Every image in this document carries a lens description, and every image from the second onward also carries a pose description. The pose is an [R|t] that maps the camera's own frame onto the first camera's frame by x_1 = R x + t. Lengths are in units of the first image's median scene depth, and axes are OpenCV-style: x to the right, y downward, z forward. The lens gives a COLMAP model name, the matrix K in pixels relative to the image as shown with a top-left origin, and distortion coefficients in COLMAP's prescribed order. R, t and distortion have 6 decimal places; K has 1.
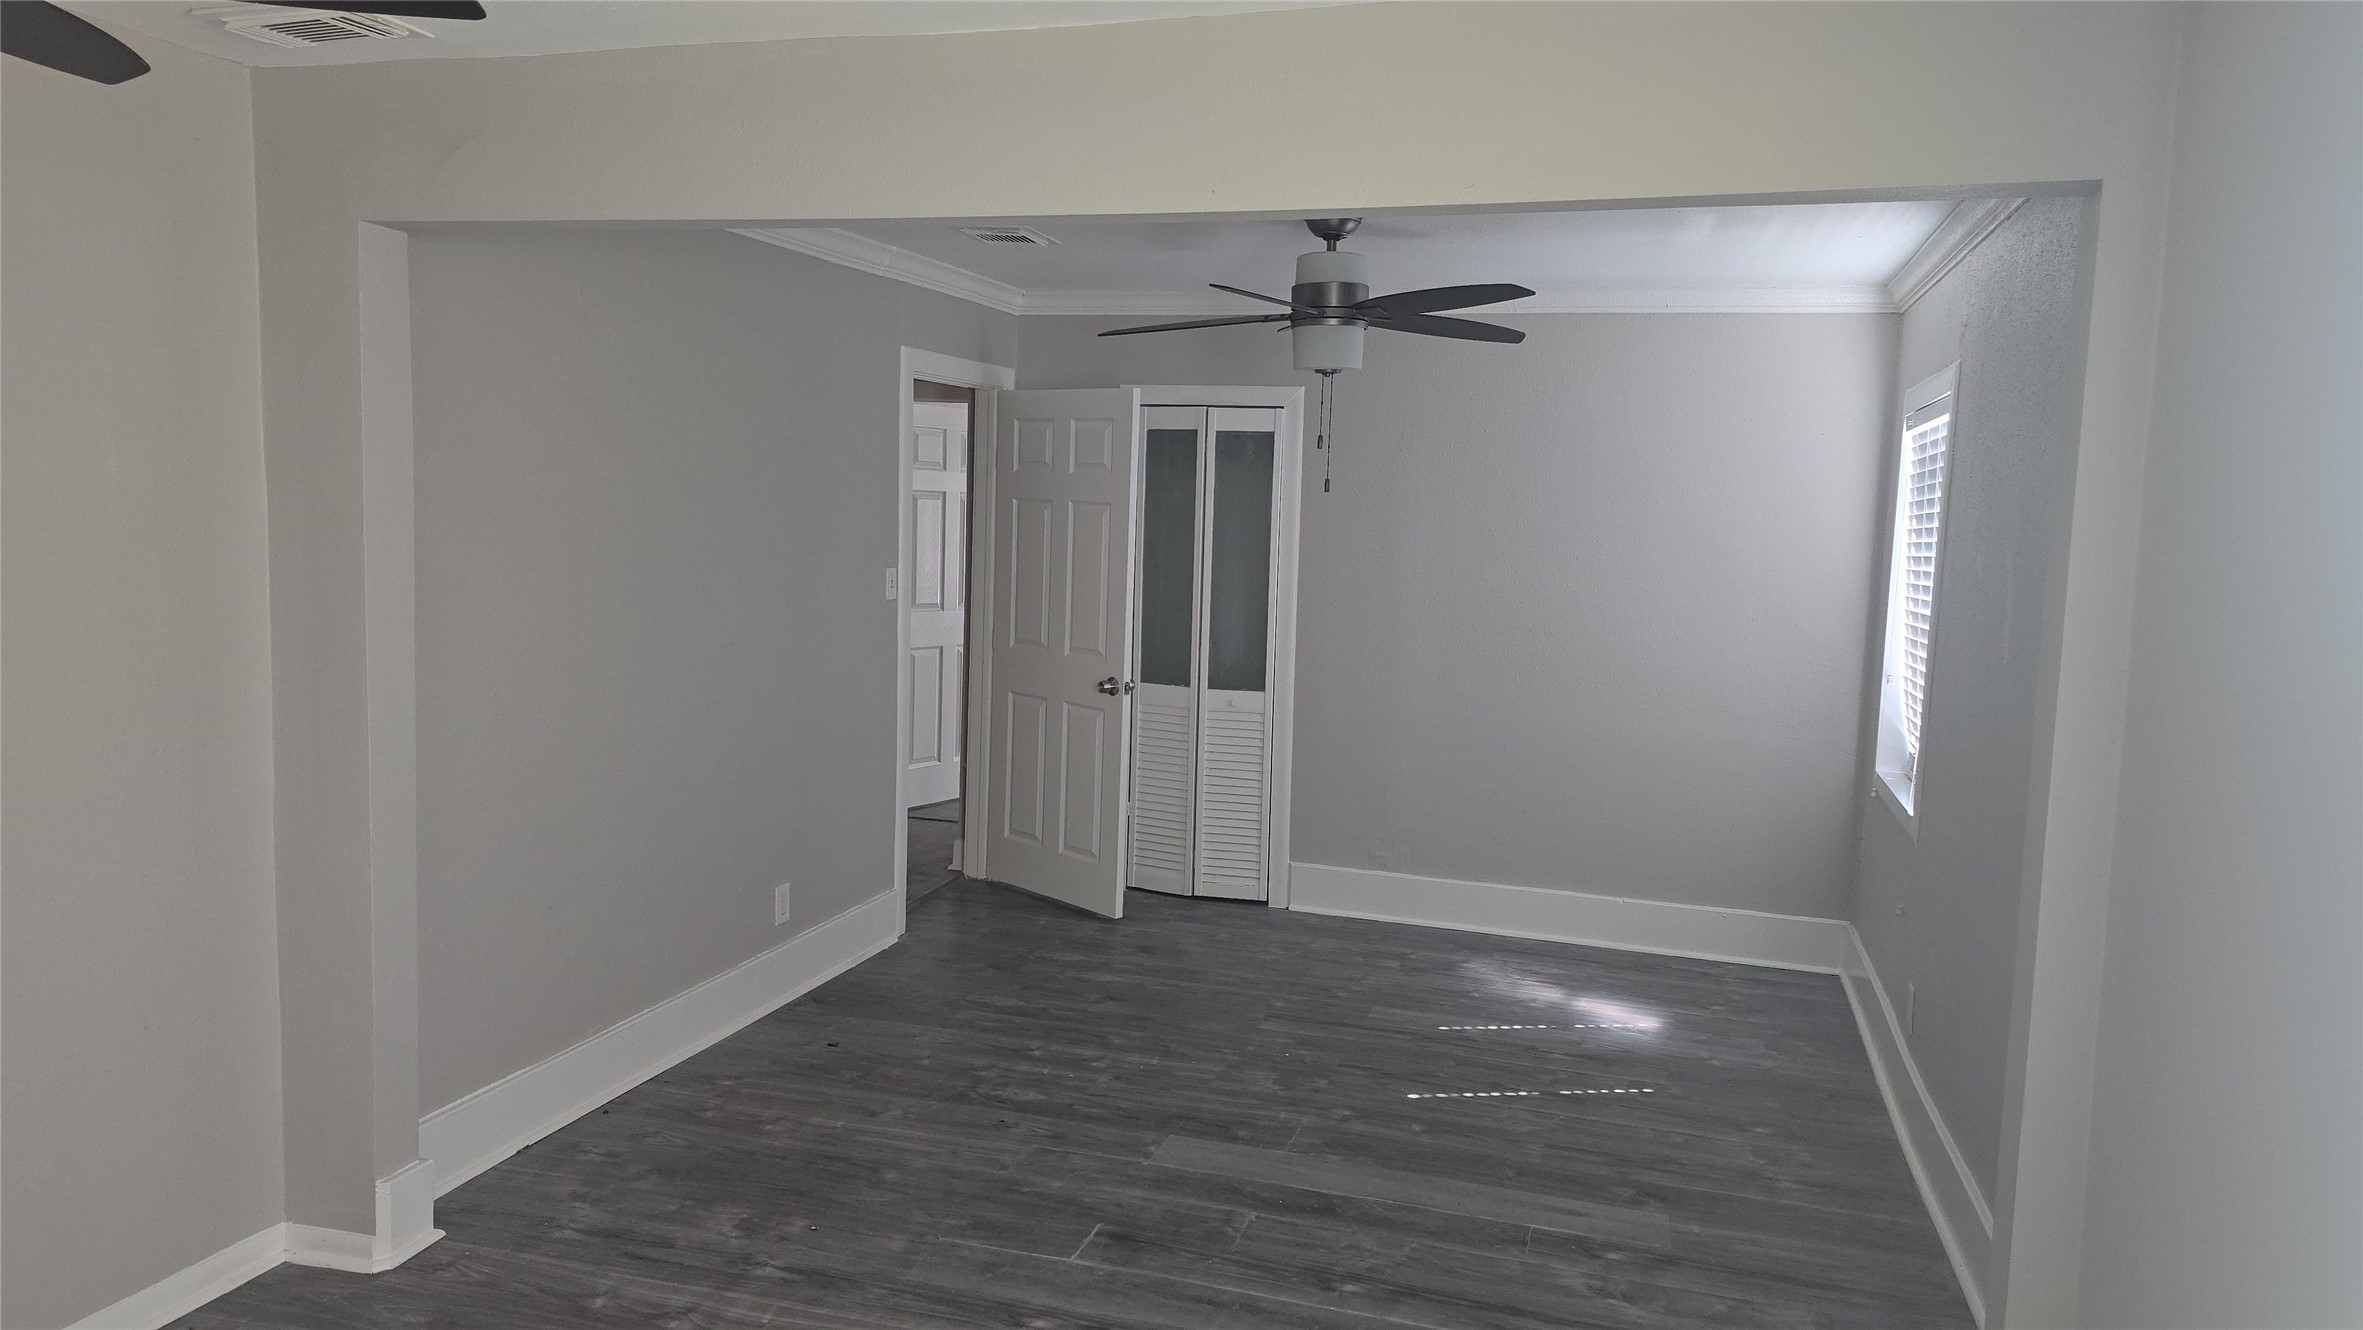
lens RADIAL K [[1577.1, 0, 1197.8], [0, 1577.1, 659.3], [0, 0, 1]] dist [0.057921, -0.058140]
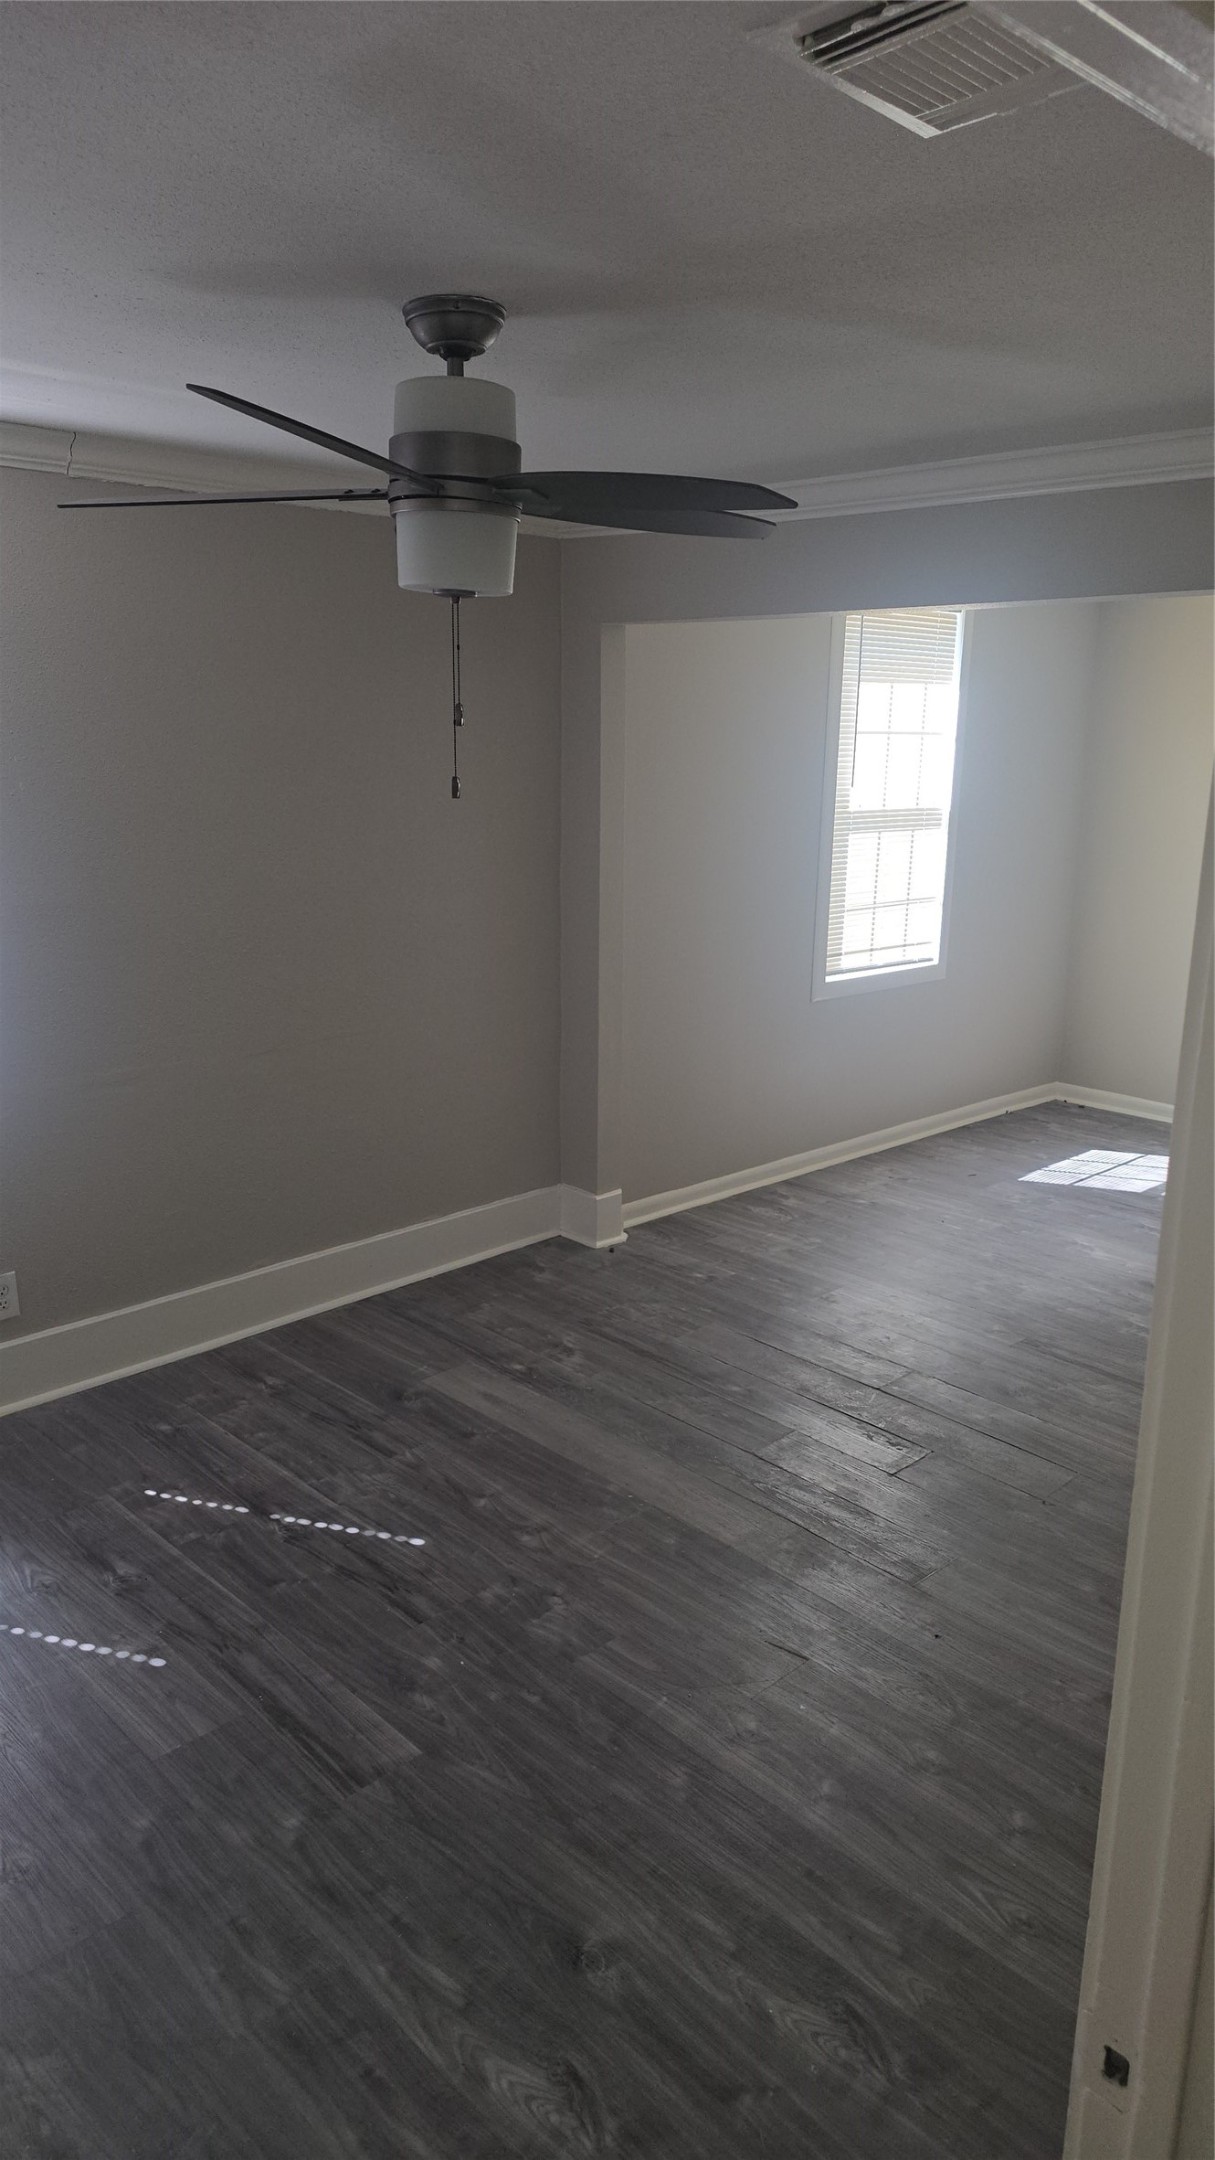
lens RADIAL K [[1441.6, 0, 615.7], [0, 1441.6, 1092.3], [0, 0, 1]] dist [0.057921, -0.058140]
pose [[-0.869397, -0.166079, 0.465367, -0.244398], [0.005117, 0.938744, 0.344578, -0.184958], [-0.494087, 0.301956, -0.815291, 1.405988]]
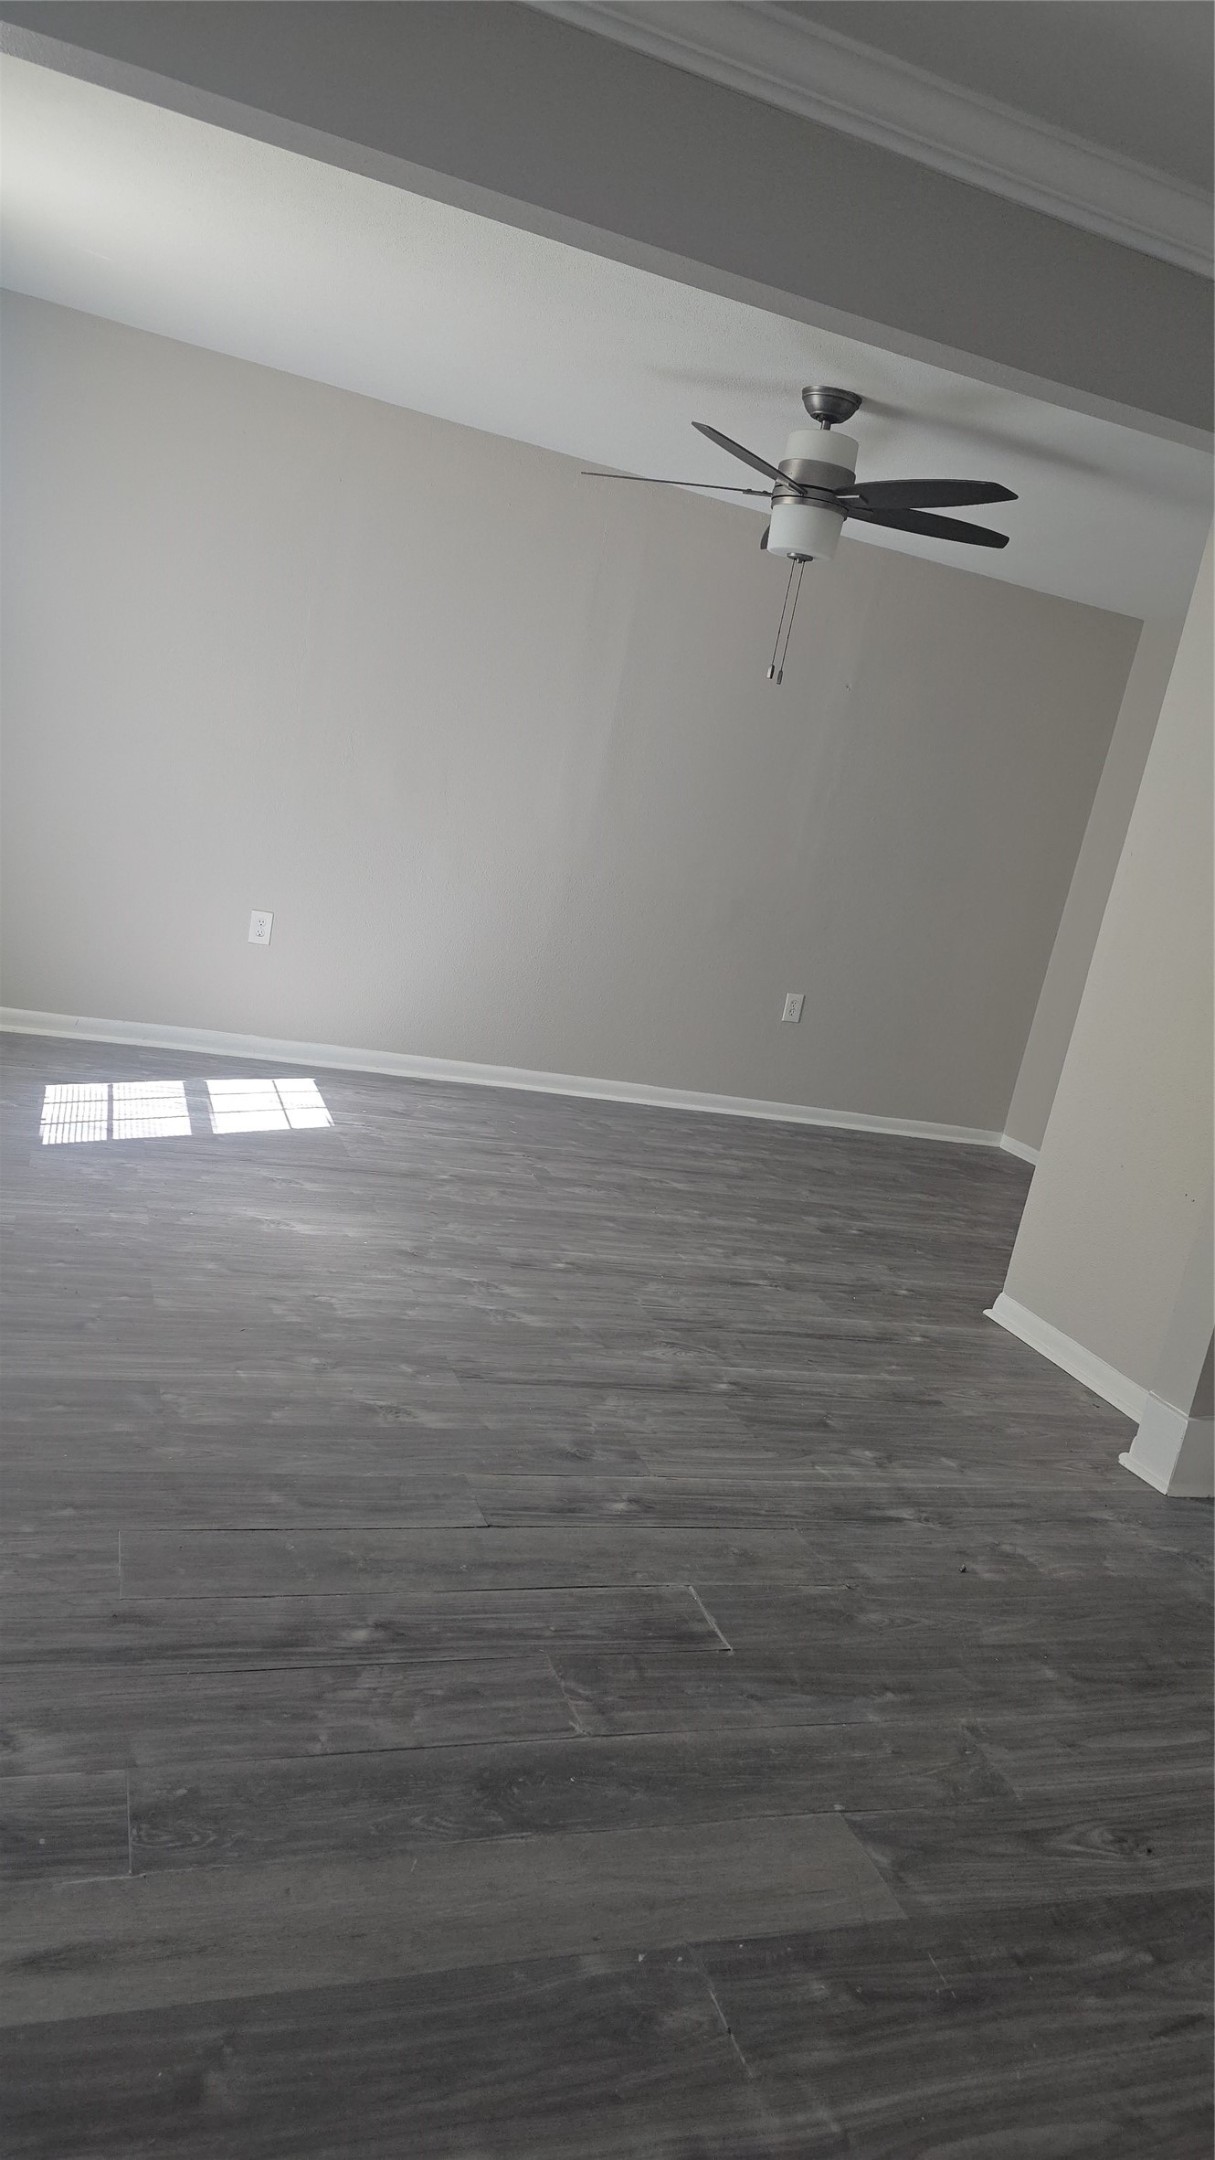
lens RADIAL K [[1441.6, 0, 607.5], [0, 1441.6, 1071.5], [0, 0, 1]] dist [0.057921, -0.058140]
pose [[-0.789478, -0.064298, -0.610402, 0.303252], [-0.271175, 0.928711, 0.252902, -0.026214], [0.550626, 0.365186, -0.750633, 1.044480]]
